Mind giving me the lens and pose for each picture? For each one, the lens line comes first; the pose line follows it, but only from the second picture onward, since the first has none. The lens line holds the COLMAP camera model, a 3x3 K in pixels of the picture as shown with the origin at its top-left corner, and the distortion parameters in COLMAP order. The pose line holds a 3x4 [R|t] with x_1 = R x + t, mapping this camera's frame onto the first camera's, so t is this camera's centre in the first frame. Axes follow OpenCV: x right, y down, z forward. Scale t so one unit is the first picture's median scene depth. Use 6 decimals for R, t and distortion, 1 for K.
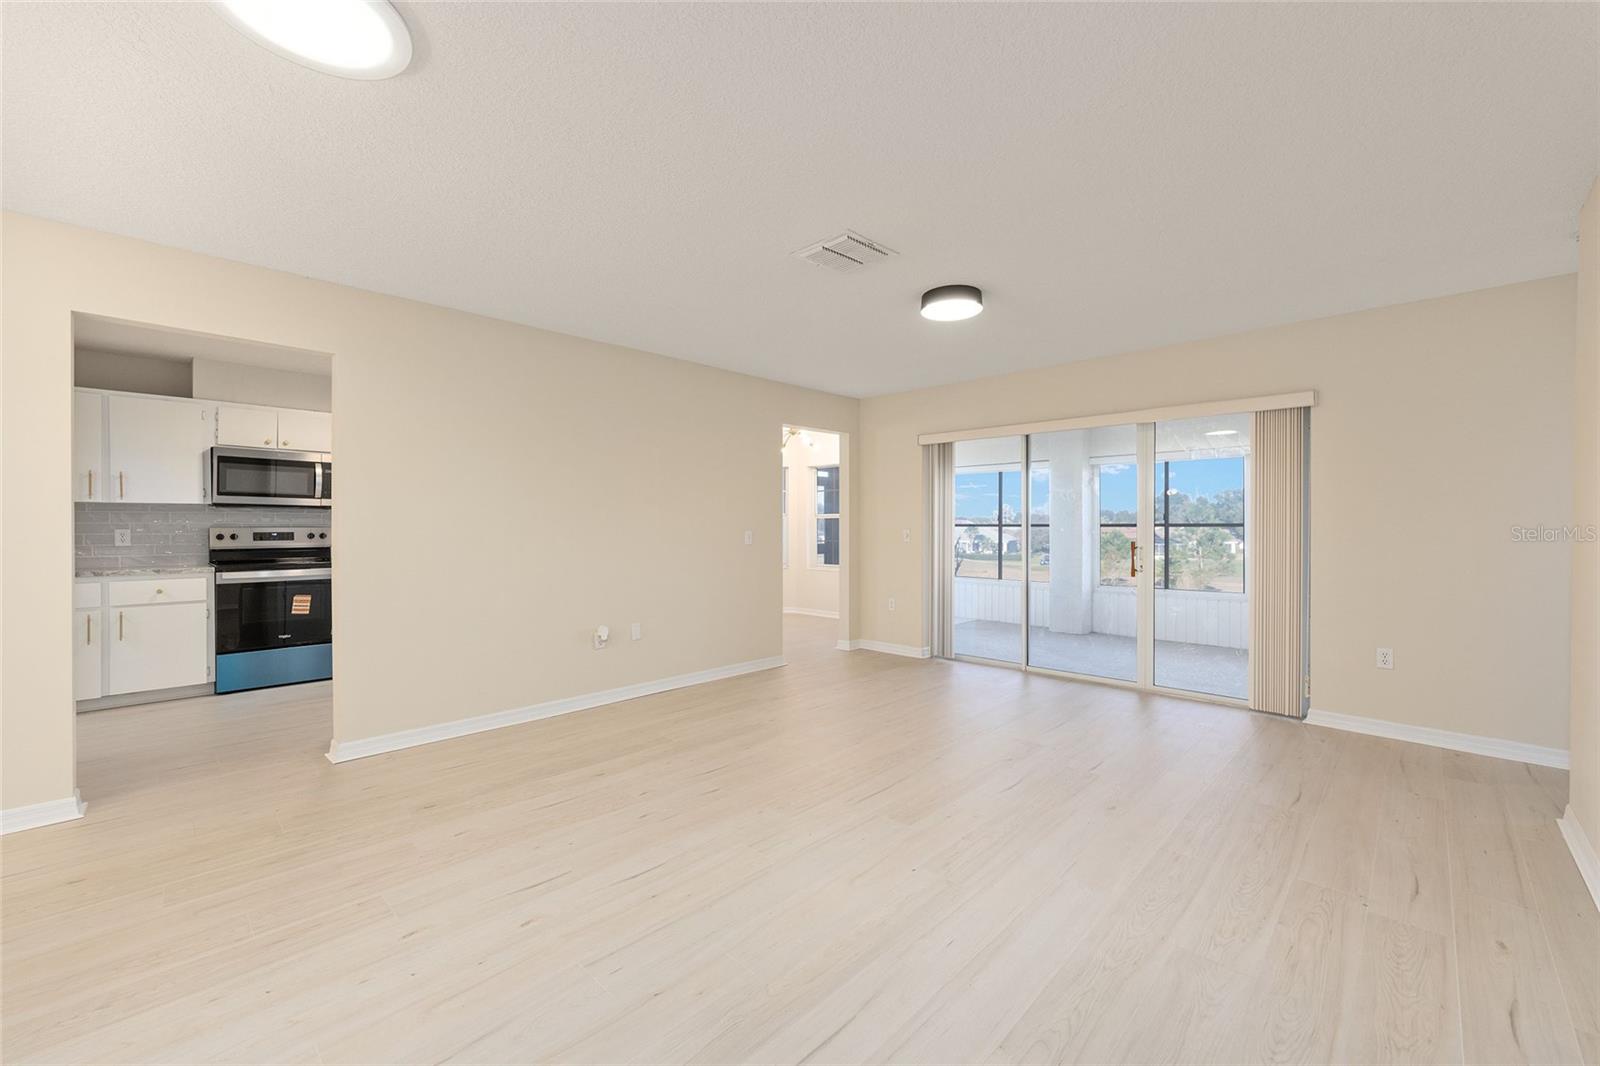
lens RADIAL K [[643.0, 0, 801.0], [0, 643.0, 530.9], [0, 0, 1]] dist [0.000286, 0.000282]
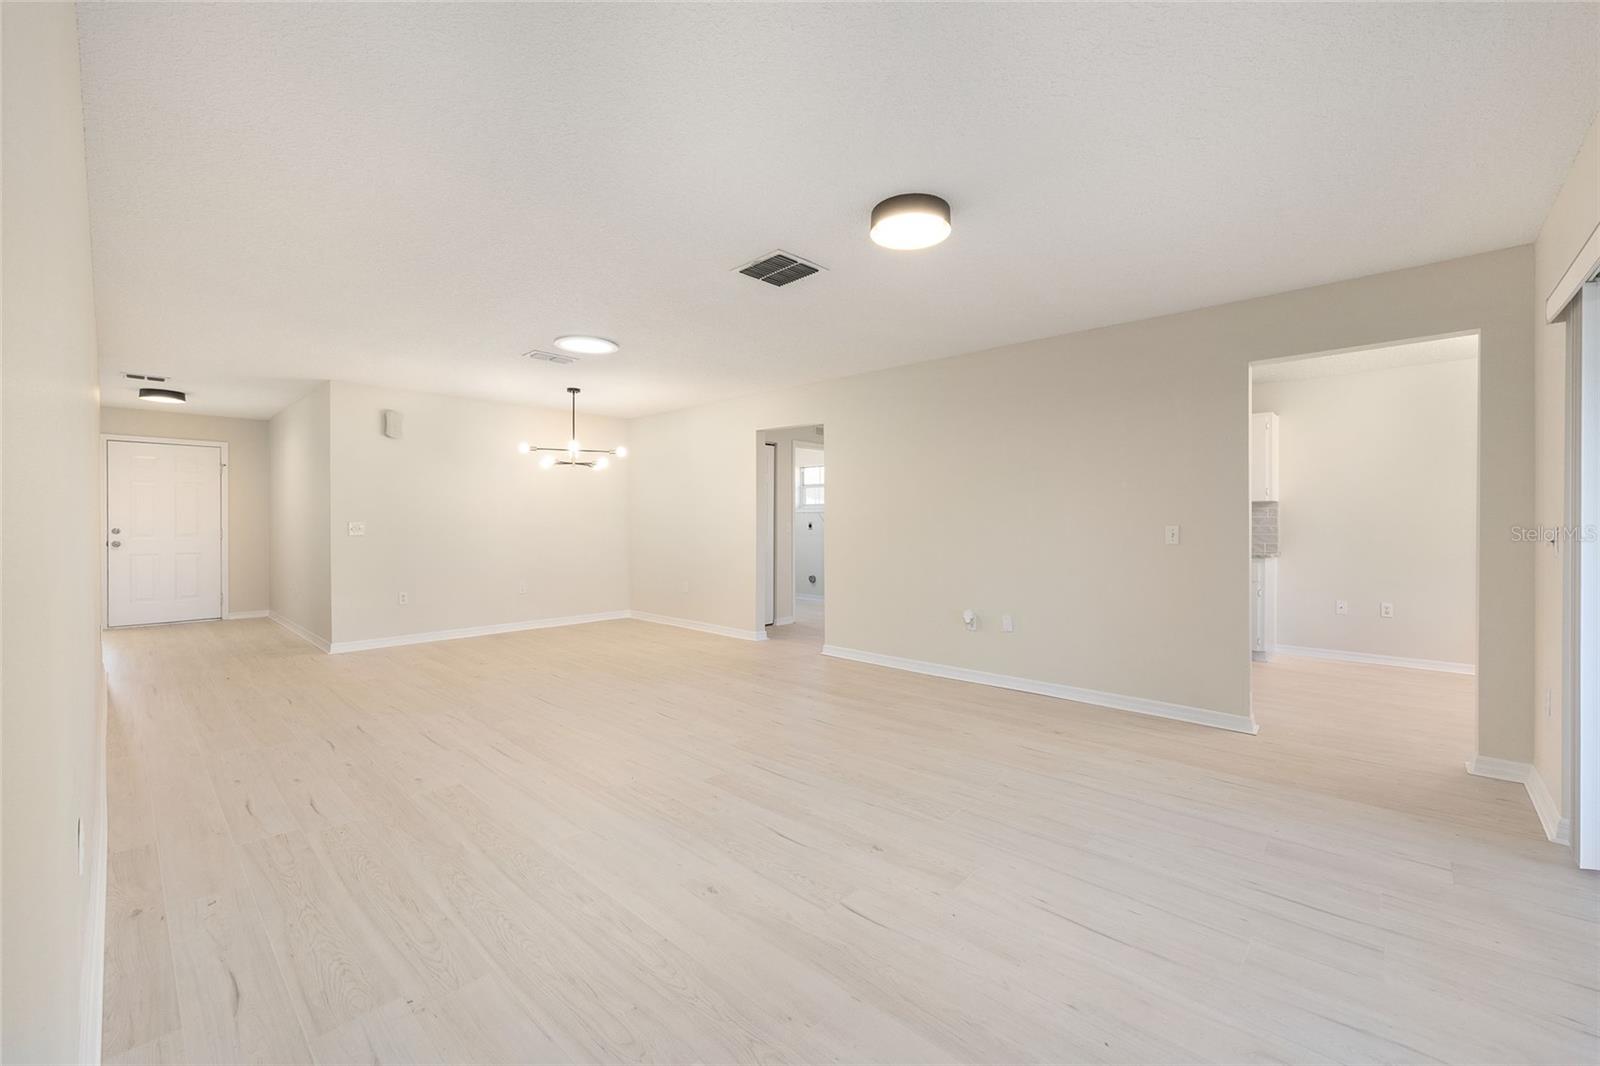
lens RADIAL K [[643.0, 0, 802.0], [0, 643.0, 521.4], [0, 0, 1]] dist [0.000286, 0.000282]
pose [[0.020939, 0.000551, -0.999781, 0.719488], [-0.007333, 0.999973, 0.000397, -0.002916], [0.999754, 0.007323, 0.020942, 0.627411]]
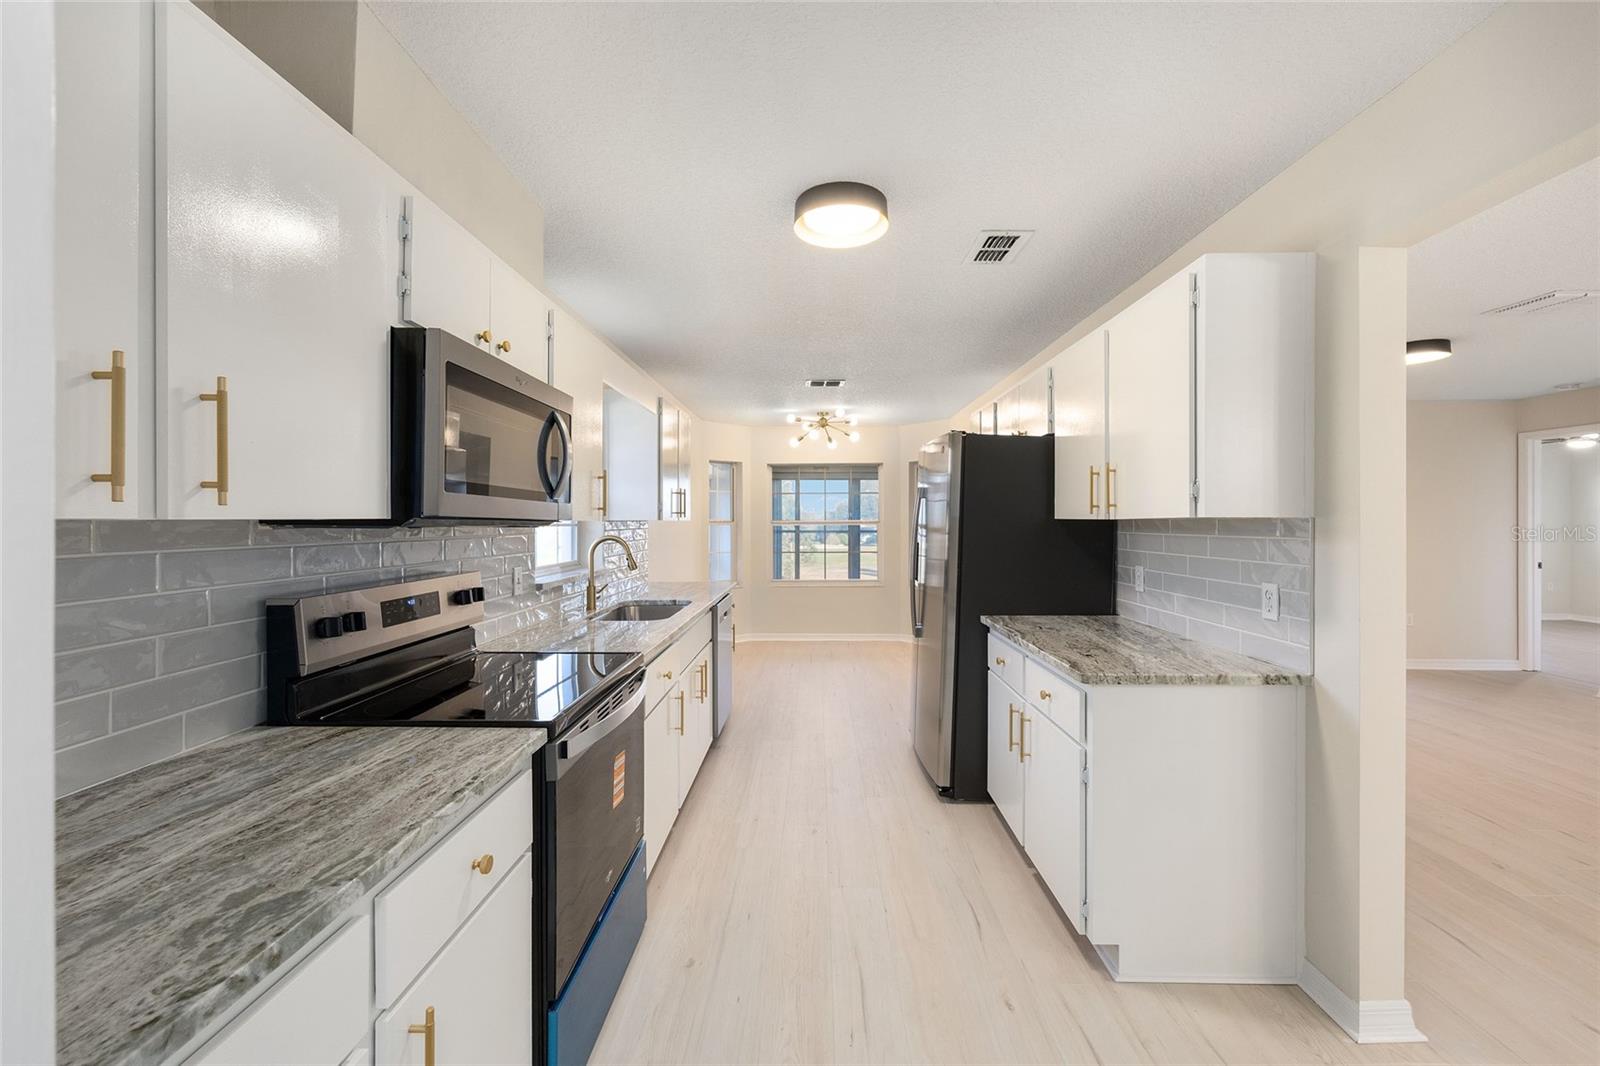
lens RADIAL K [[643.0, 0, 809.2], [0, 643.0, 531.6], [0, 0, 1]] dist [0.000286, 0.000282]
pose [[0.718246, -0.007567, 0.695748, -0.993350], [0.006058, 0.999971, 0.004622, -0.036301], [-0.695763, 0.000895, 0.718271, 0.660956]]
